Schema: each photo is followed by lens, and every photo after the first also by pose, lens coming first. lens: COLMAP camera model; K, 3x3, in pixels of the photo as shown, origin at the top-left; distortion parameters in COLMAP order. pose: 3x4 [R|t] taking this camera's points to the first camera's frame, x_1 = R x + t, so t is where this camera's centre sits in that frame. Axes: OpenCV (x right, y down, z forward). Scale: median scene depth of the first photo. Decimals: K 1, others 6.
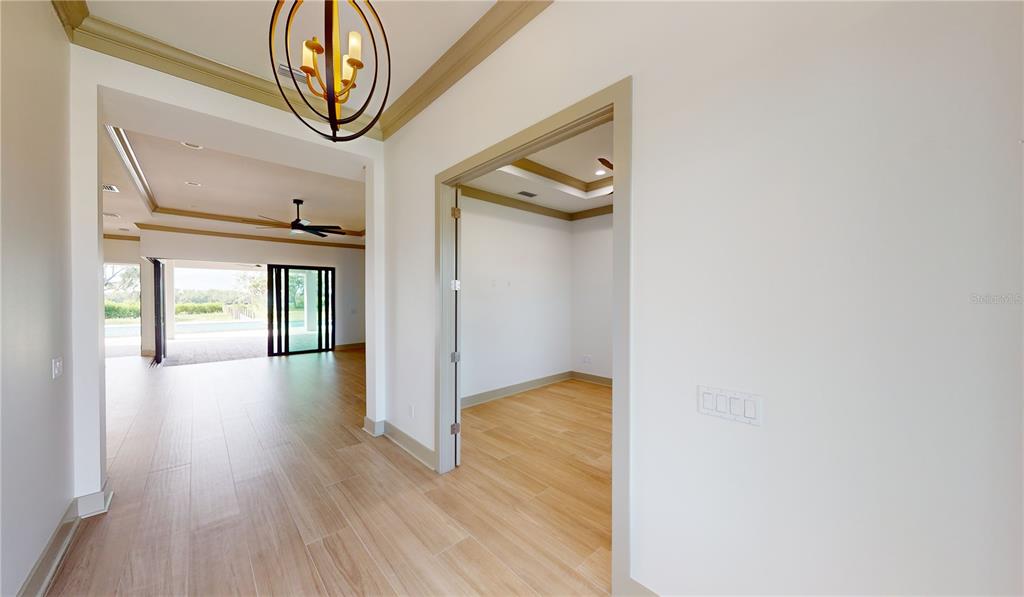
lens RADIAL K [[344.5, 0, 505.3], [0, 344.5, 300.1], [0, 0, 1]] dist [-0.001482, -0.000078]
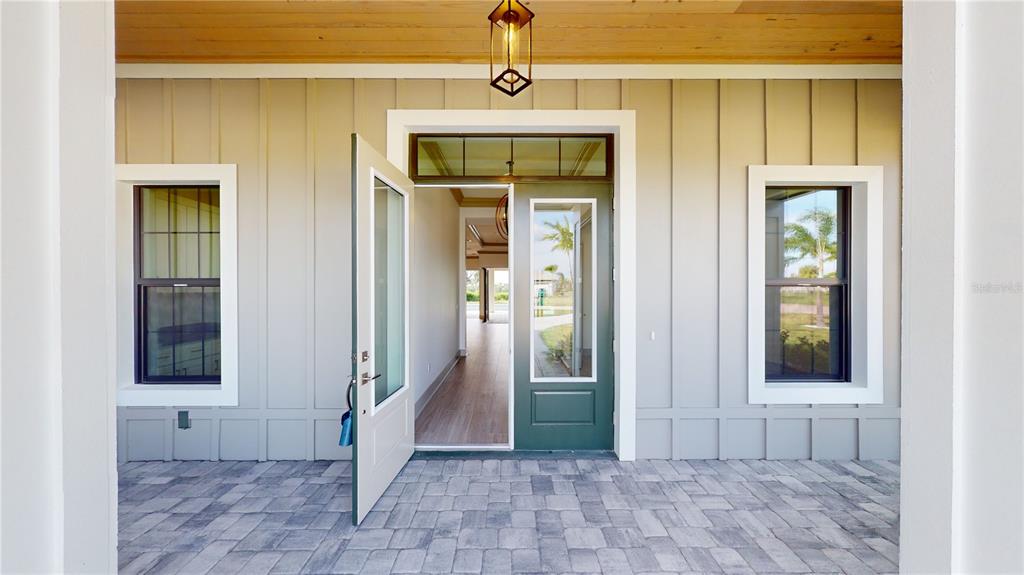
lens RADIAL K [[381.8, 0, 513.0], [0, 381.8, 288.8], [0, 0, 1]] dist [-0.003691, 0.000181]
pose [[0.736726, -0.003334, -0.676183, 0.522174], [-0.004416, 0.999943, -0.009741, 0.017119], [0.676177, 0.010163, 0.736669, -0.445144]]
